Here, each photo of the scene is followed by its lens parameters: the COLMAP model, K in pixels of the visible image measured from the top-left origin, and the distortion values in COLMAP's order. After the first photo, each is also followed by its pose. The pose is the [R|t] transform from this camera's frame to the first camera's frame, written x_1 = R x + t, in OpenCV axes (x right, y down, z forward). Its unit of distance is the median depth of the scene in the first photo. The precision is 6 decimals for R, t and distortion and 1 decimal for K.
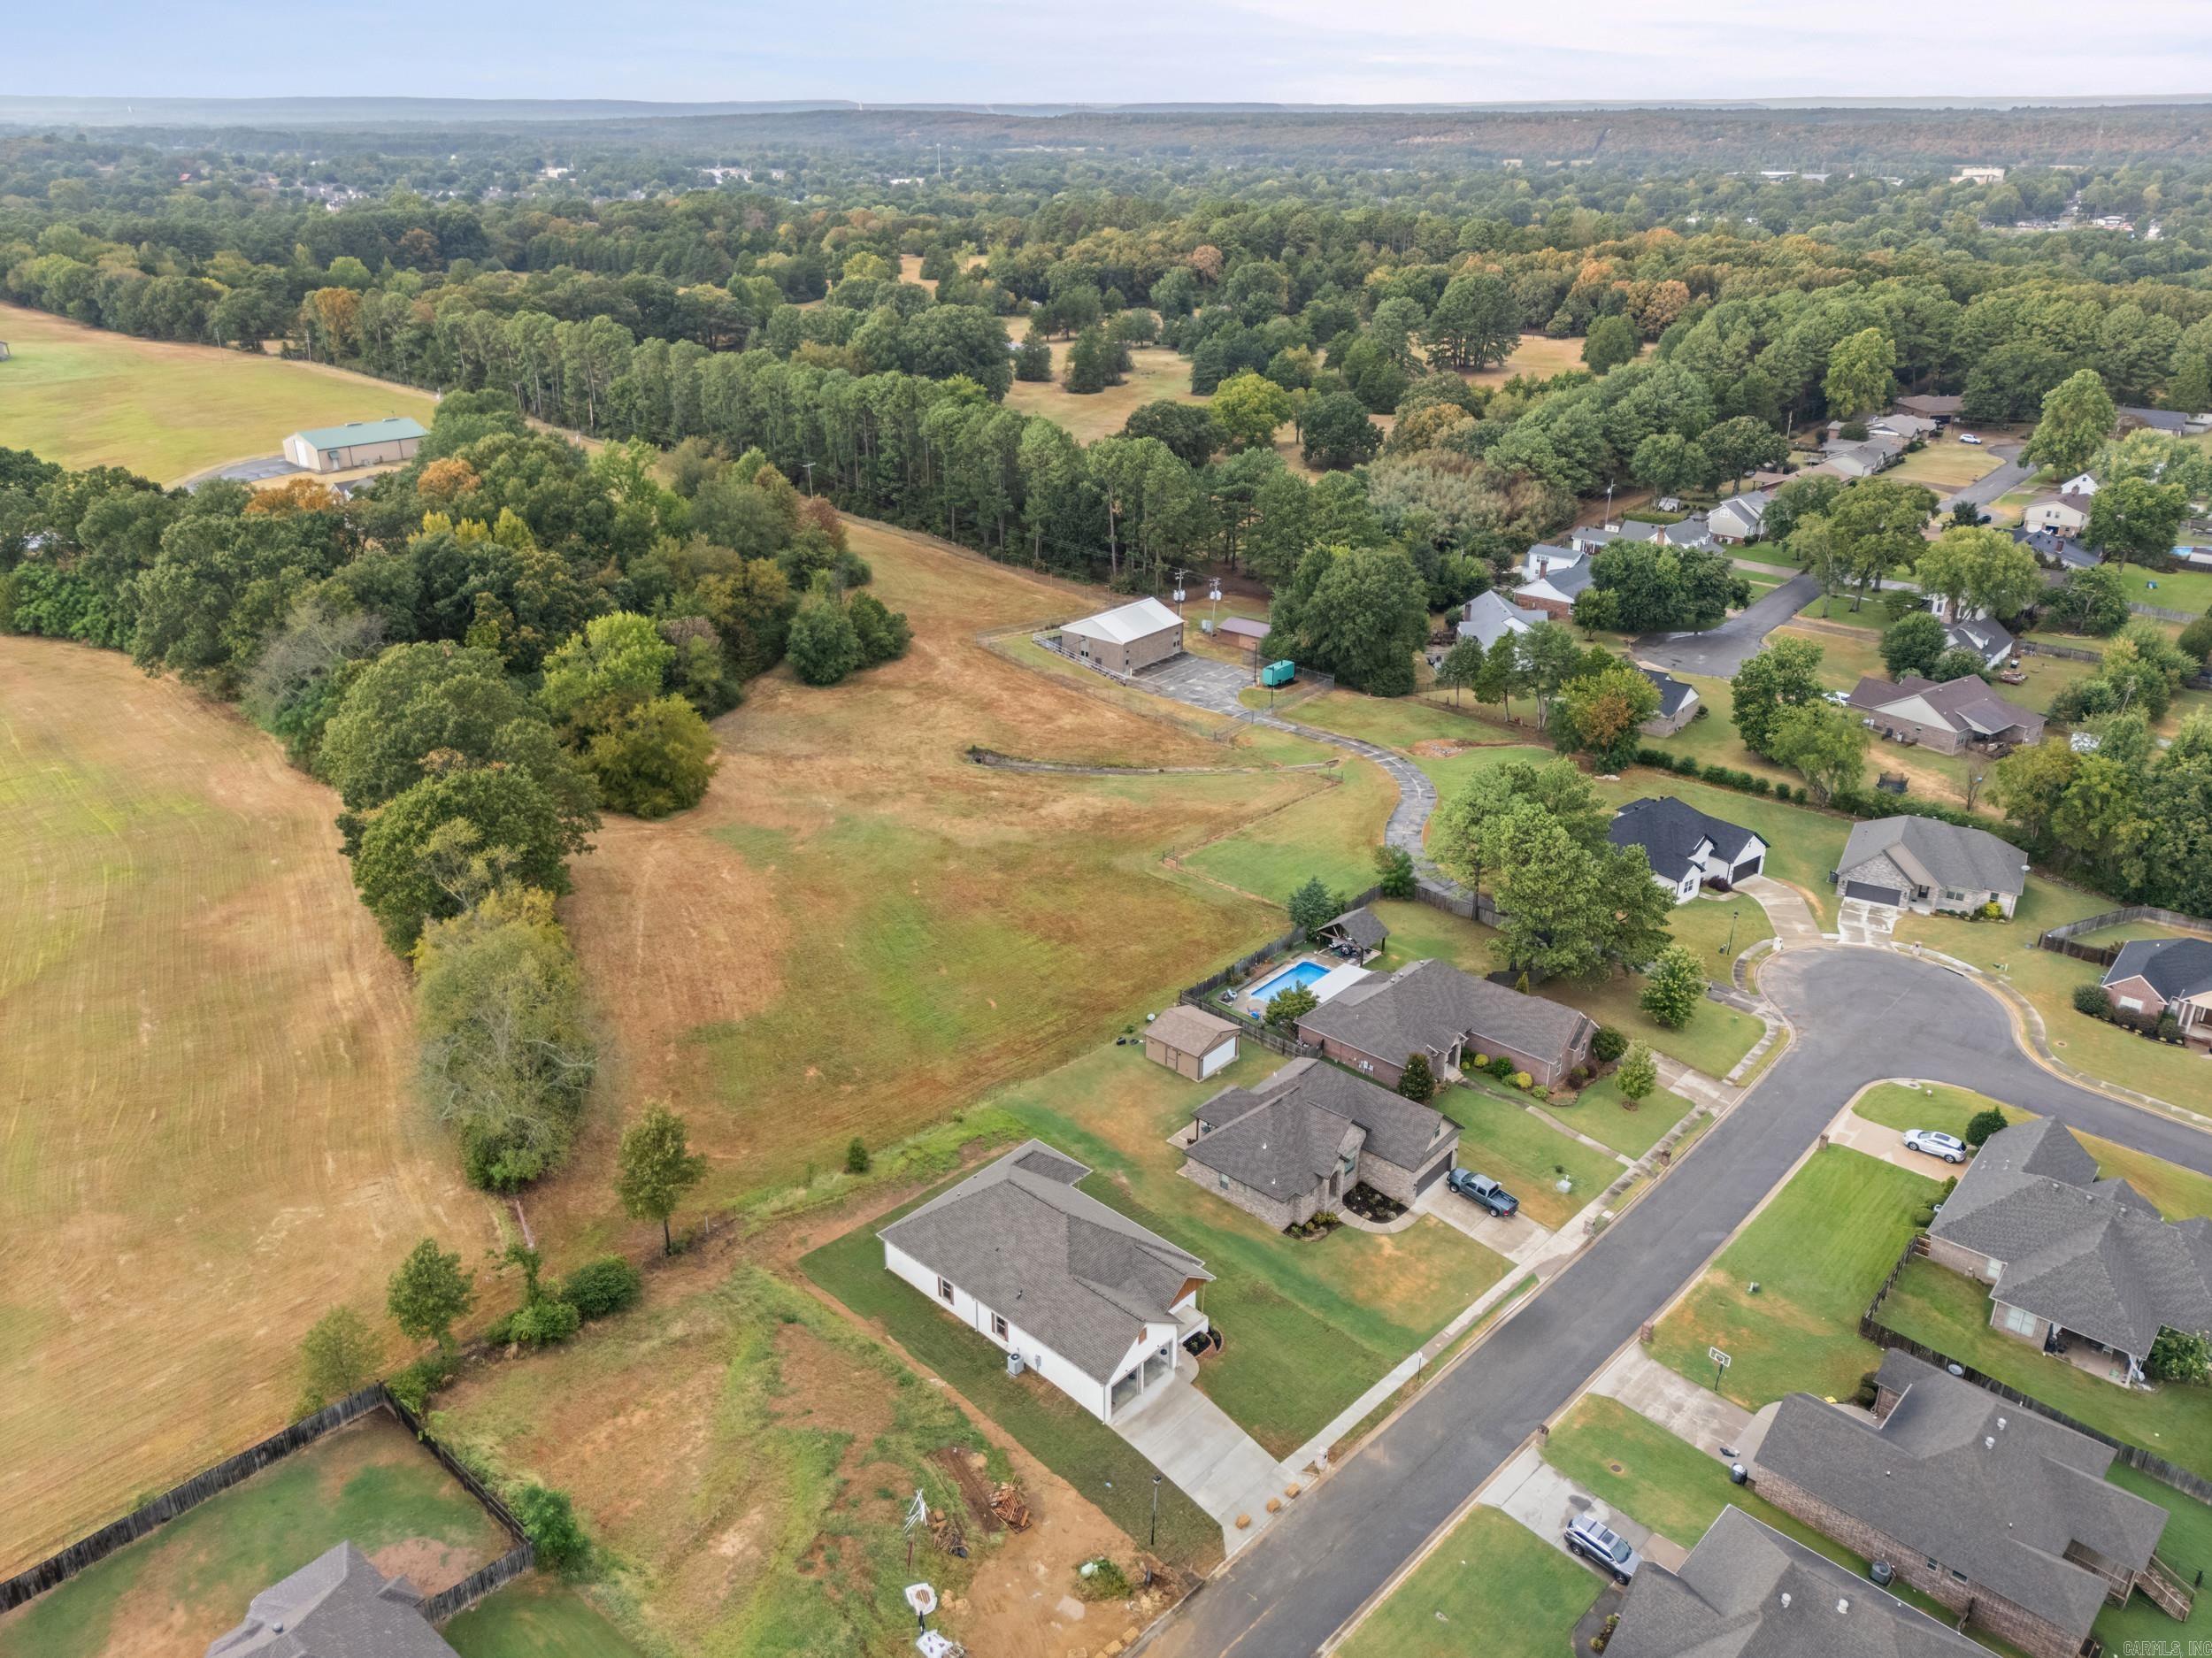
lens RADIAL K [[1659.1, 0, 1106.0], [0, 1659.1, 829.0], [0, 0, 1]] dist [0.083797, -0.002926]
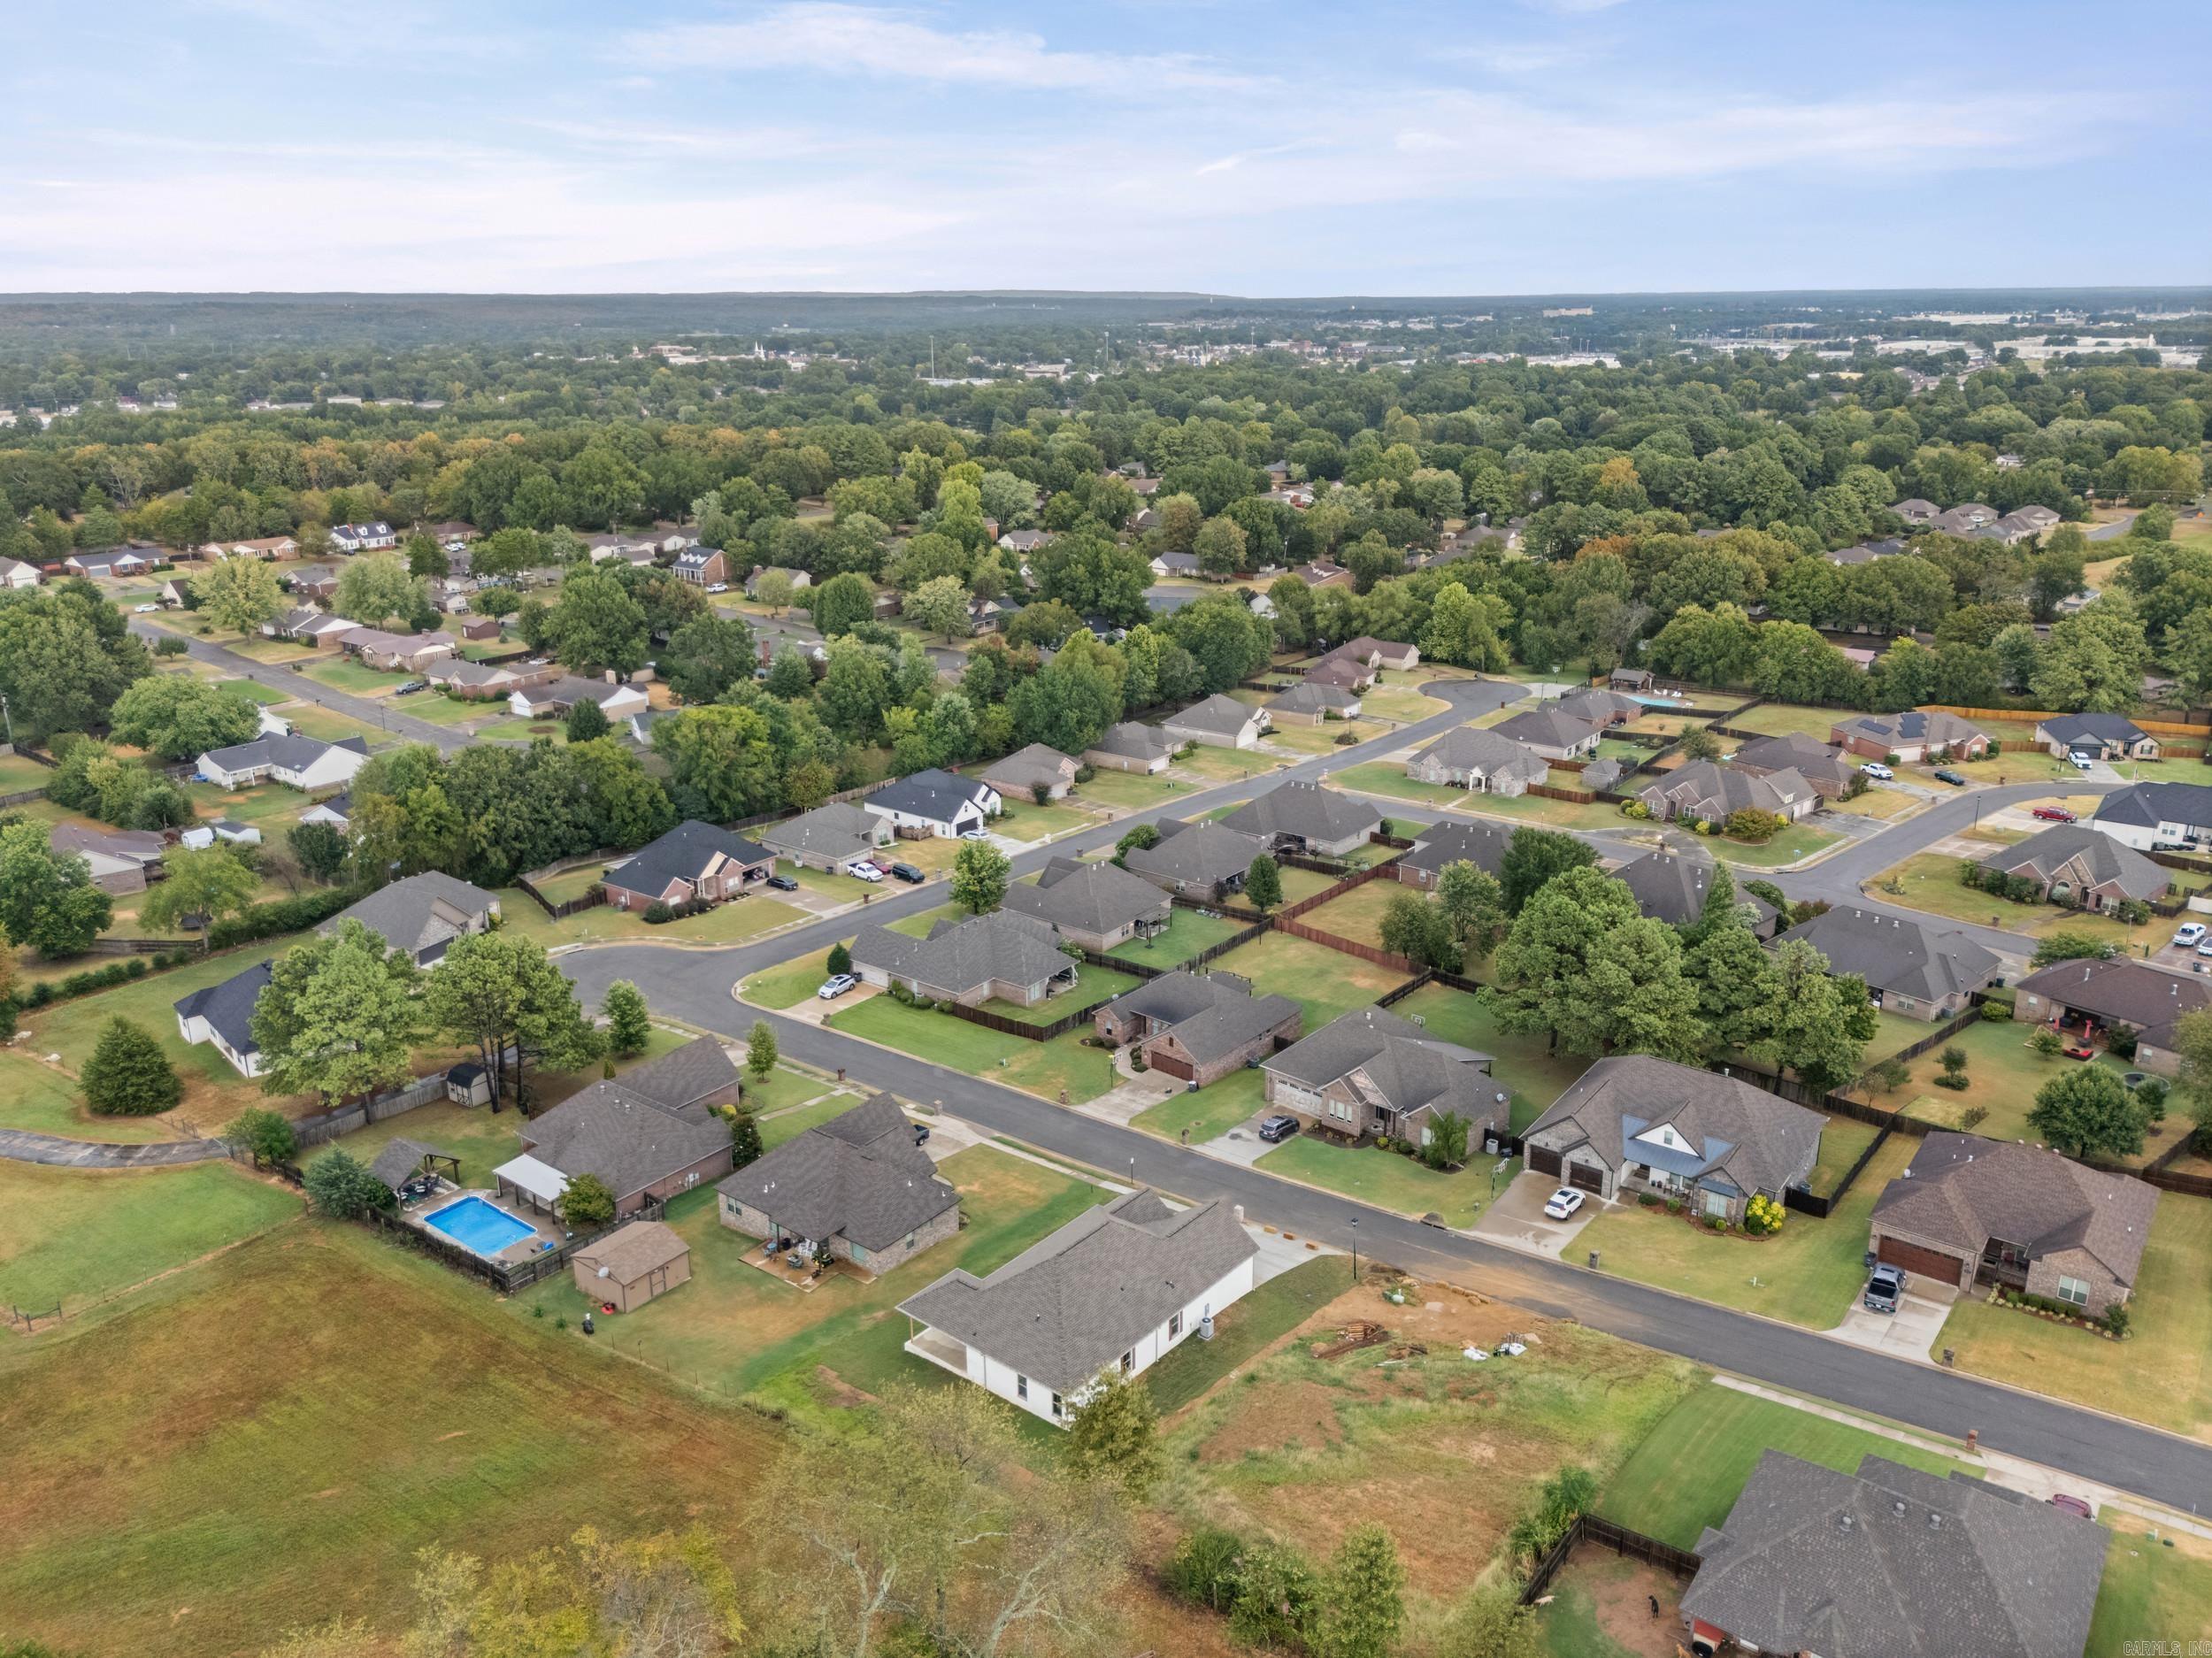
lens RADIAL K [[1659.1, 0, 1106.0], [0, 1659.1, 829.0], [0, 0, 1]] dist [0.083797, -0.002926]
pose [[-0.063511, -0.307766, 0.949340, -0.983904], [0.406309, 0.860878, 0.306270, -0.318181], [-0.911526, 0.405177, 0.070373, 0.857831]]
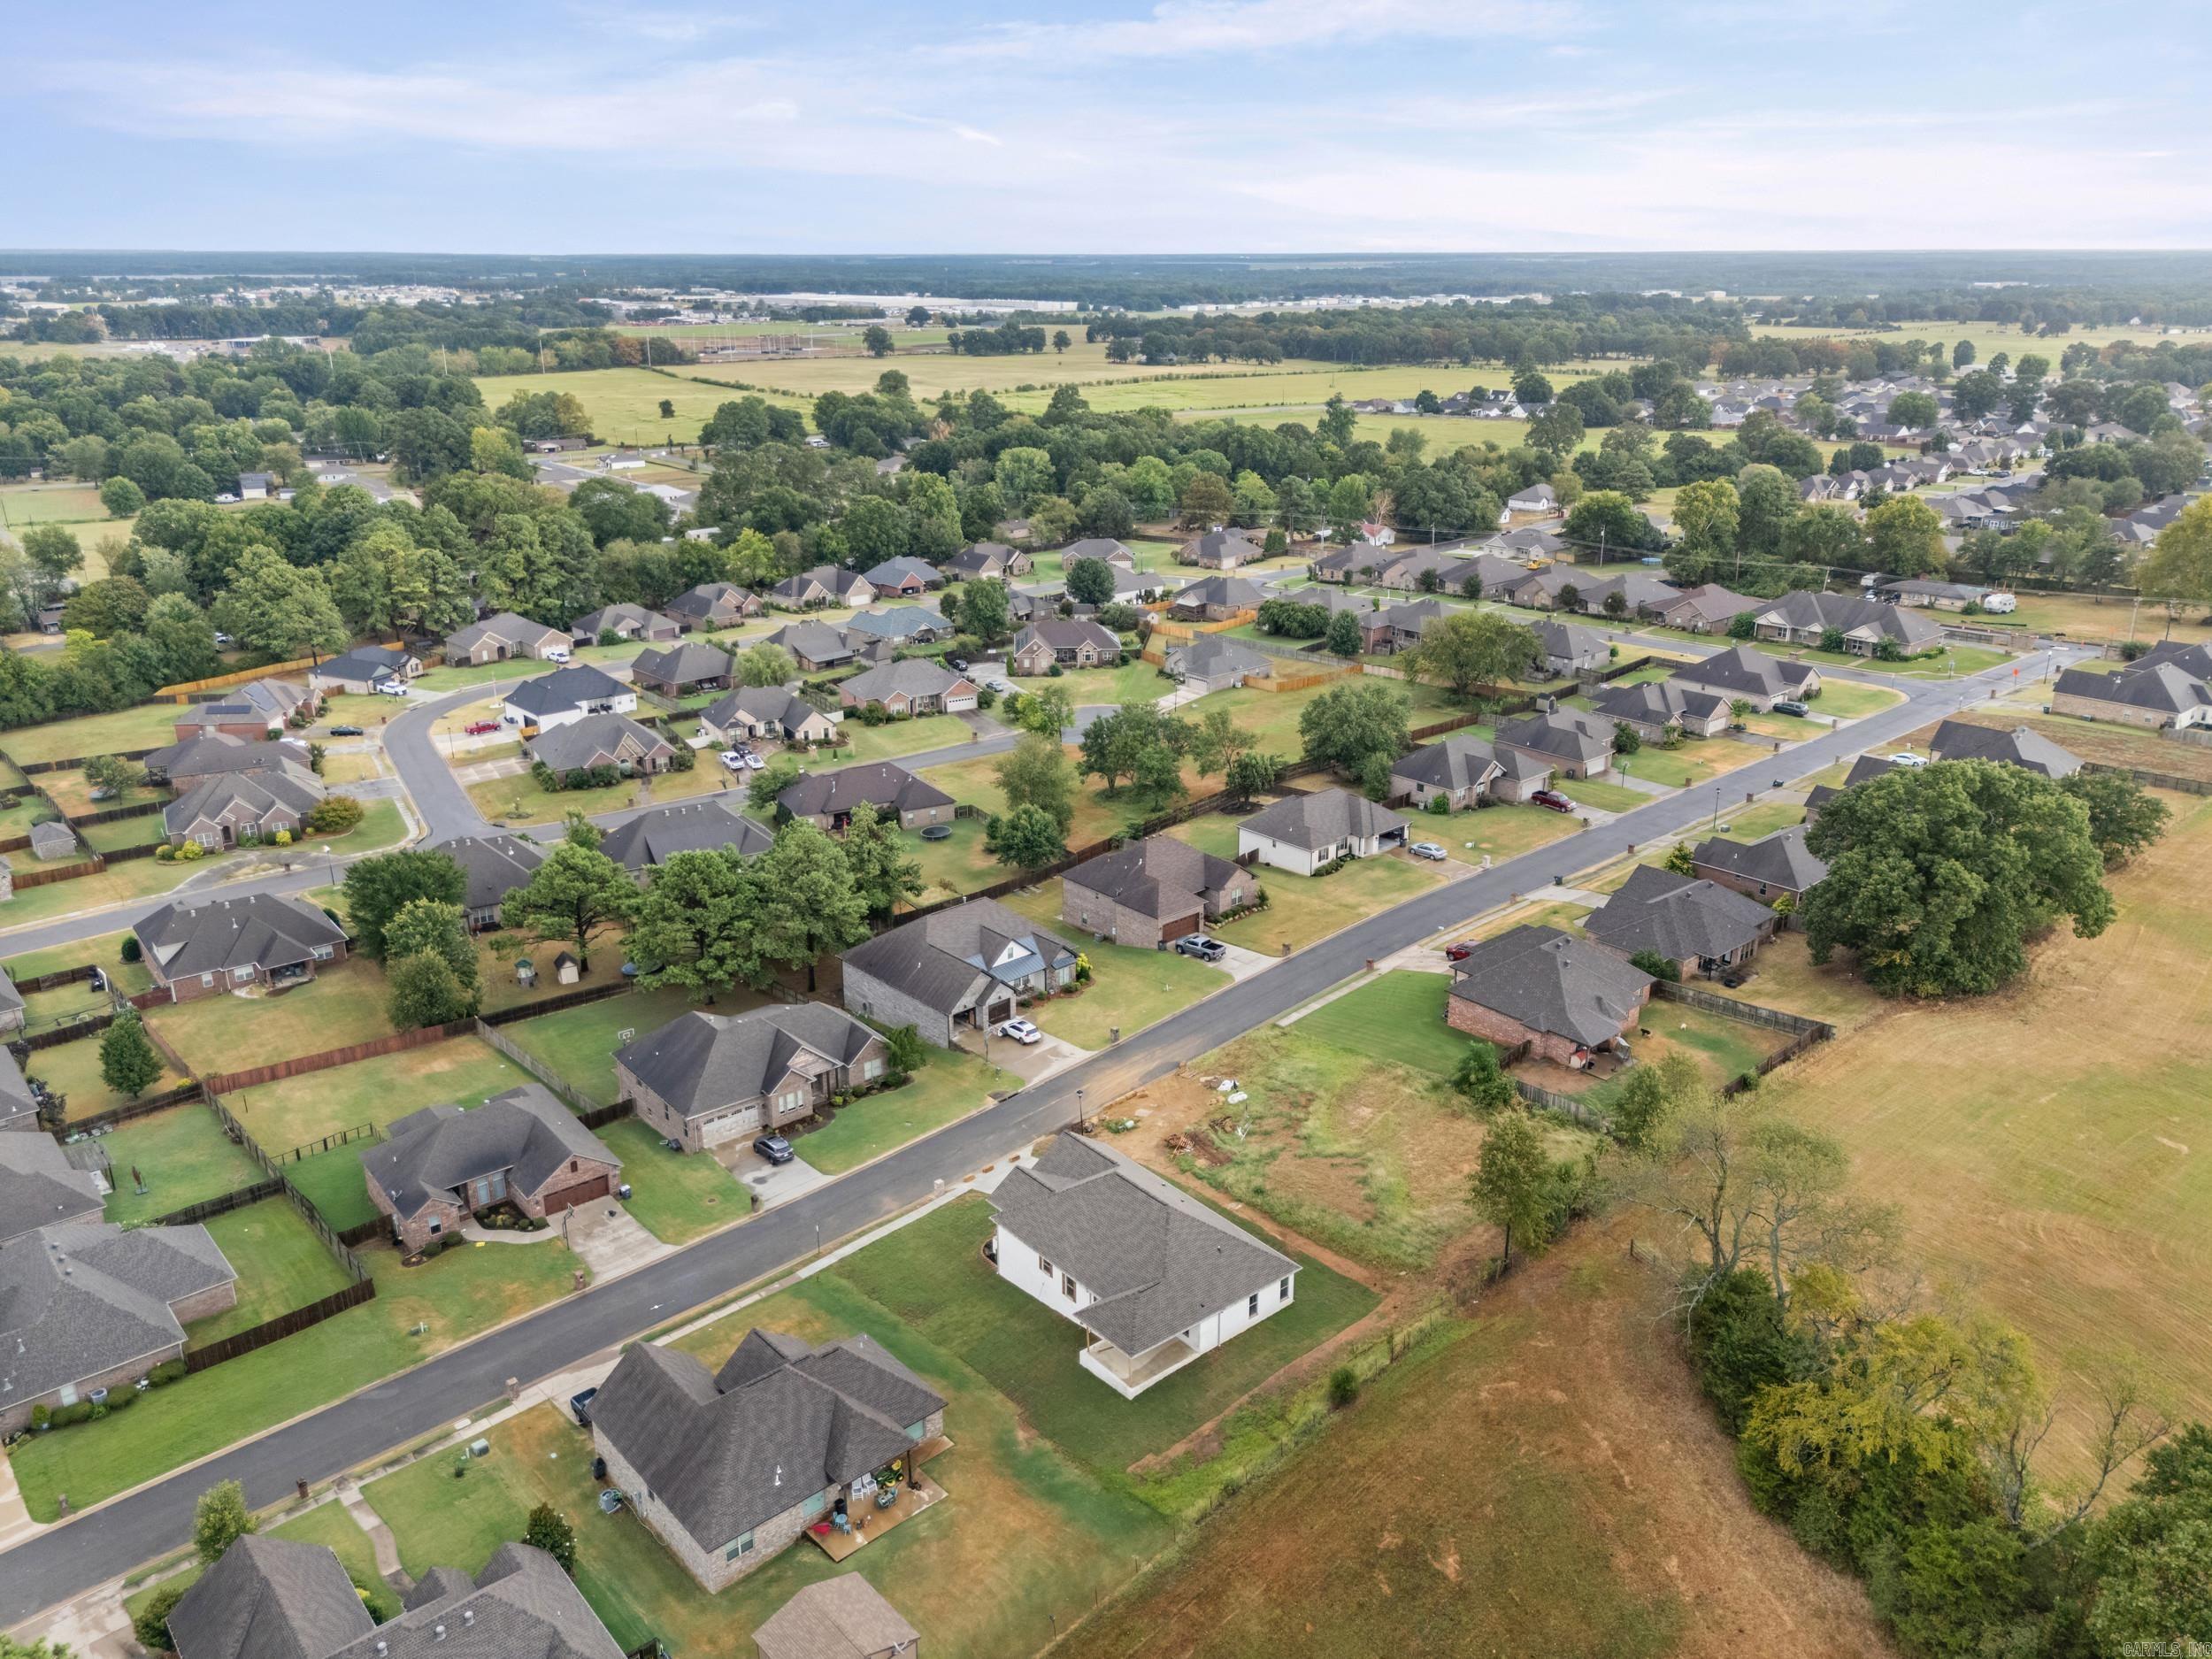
lens RADIAL K [[1659.2, 0, 1106.0], [0, 1659.2, 829.5], [0, 0, 1]] dist [0.083797, -0.002926]
pose [[-0.991254, -0.039953, 0.125777, -0.148321], [0.056820, 0.731006, 0.680002, -0.684041], [-0.119112, 0.681201, -0.722342, 1.684976]]
